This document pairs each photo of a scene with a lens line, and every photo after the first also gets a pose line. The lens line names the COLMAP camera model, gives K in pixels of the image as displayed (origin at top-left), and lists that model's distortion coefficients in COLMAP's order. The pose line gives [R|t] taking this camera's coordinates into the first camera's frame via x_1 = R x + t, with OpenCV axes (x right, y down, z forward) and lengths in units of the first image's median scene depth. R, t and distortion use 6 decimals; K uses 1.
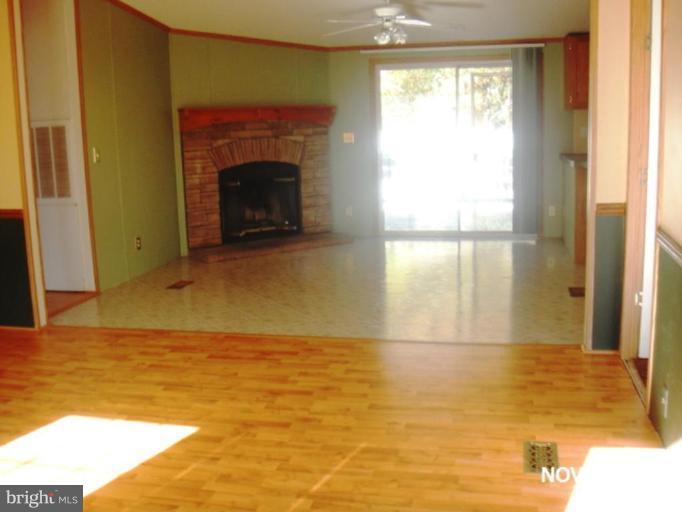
lens RADIAL K [[734.5, 0, 339.7], [0, 734.5, 254.7], [0, 0, 1]] dist [-0.198968, 0.209744]
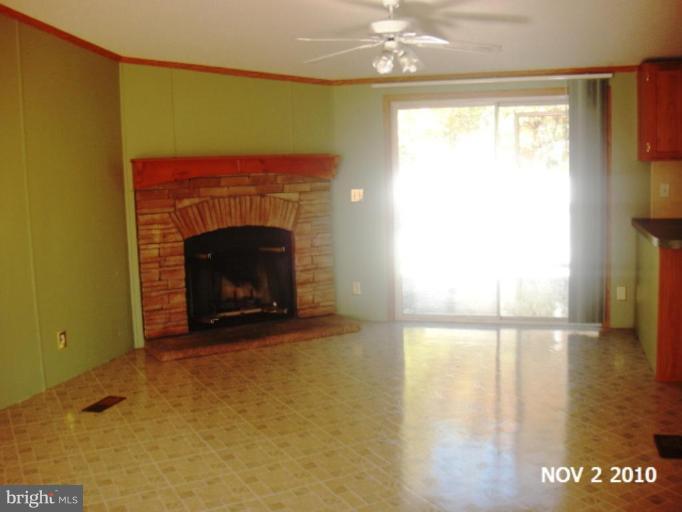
lens RADIAL K [[734.5, 0, 339.7], [0, 734.5, 254.7], [0, 0, 1]] dist [-0.198968, 0.209744]
pose [[0.997585, 0.011078, -0.068571, 0.051717], [-0.014430, 0.998715, -0.048591, -0.062153], [0.067945, 0.049463, 0.996462, 0.235569]]
